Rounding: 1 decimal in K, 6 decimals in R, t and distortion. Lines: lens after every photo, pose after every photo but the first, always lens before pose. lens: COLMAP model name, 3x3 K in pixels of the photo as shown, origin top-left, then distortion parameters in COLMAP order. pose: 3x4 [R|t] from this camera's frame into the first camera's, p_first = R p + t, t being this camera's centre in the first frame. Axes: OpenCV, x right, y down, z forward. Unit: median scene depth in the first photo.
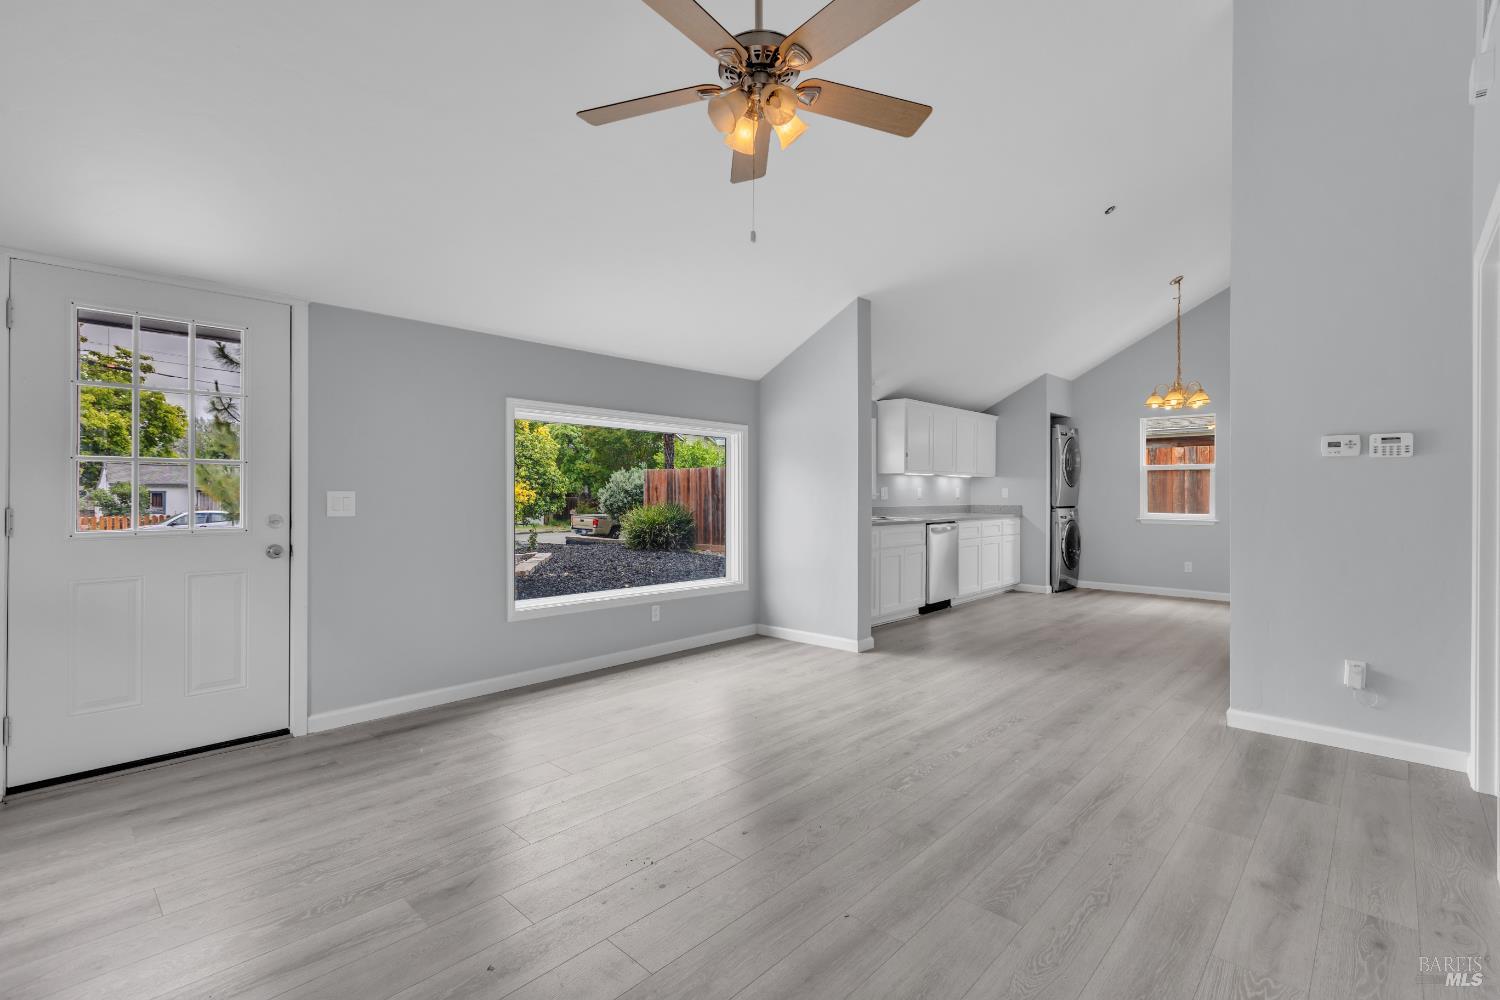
lens RADIAL K [[678.4, 0, 745.7], [0, 678.4, 491.8], [0, 0, 1]] dist [0.003278, -0.000137]
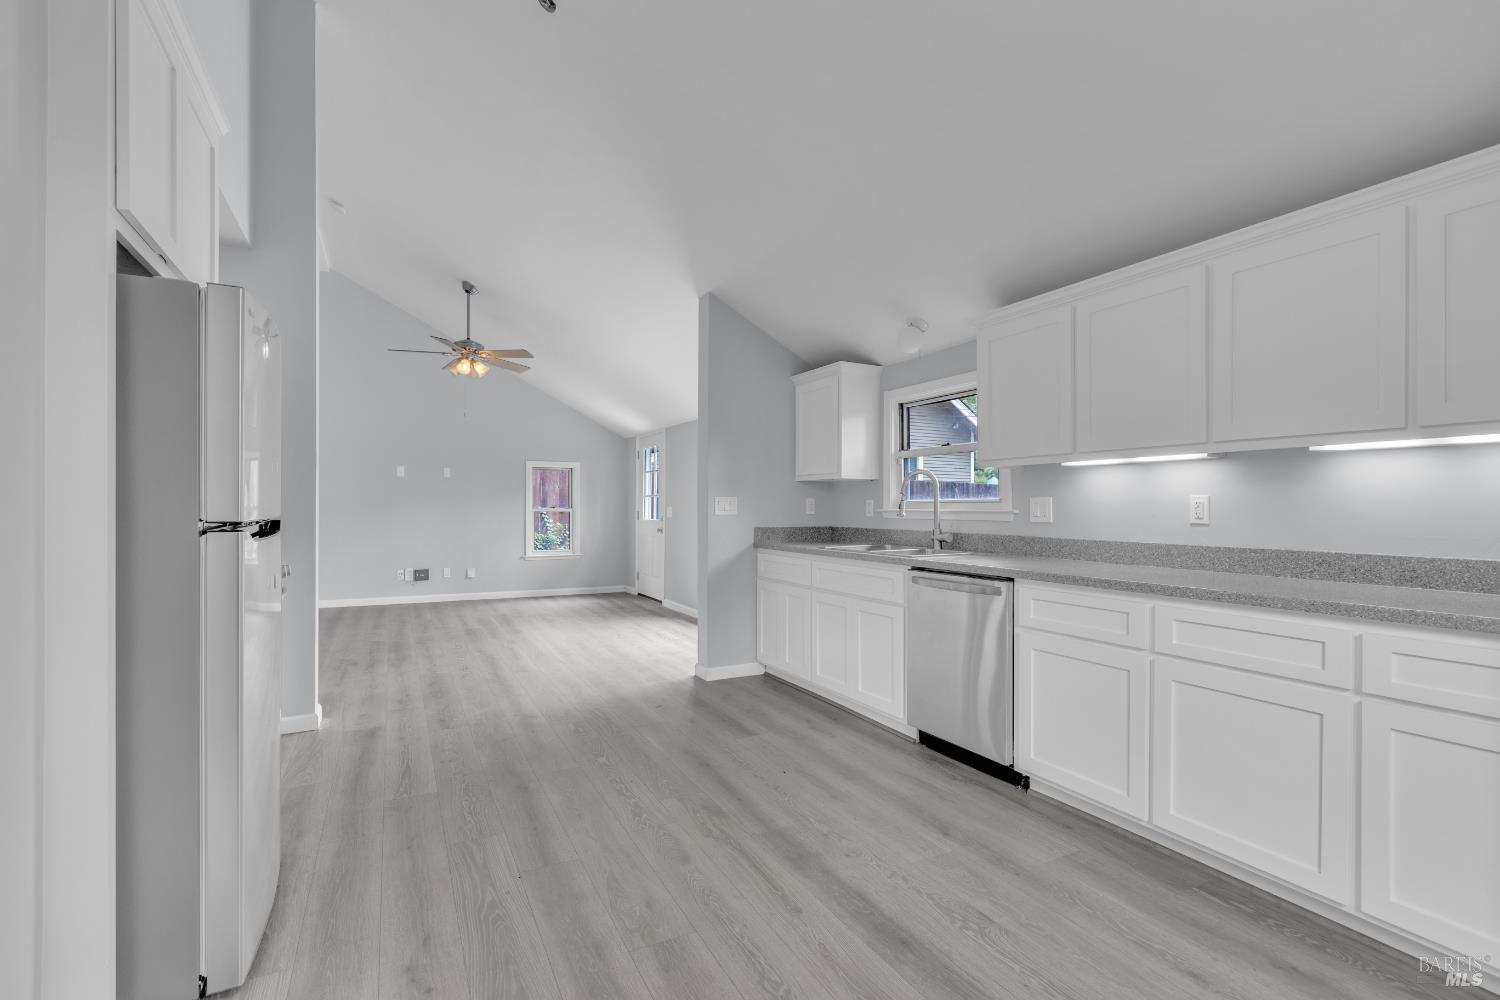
lens RADIAL K [[679.2, 0, 738.6], [0, 679.2, 505.9], [0, 0, 1]] dist [0.002693, 0.000041]
pose [[-0.333864, -0.007216, -0.942593, 0.739832], [-0.005913, 0.999967, -0.005560, 0.003837], [0.942603, 0.003718, -0.333896, 0.975634]]
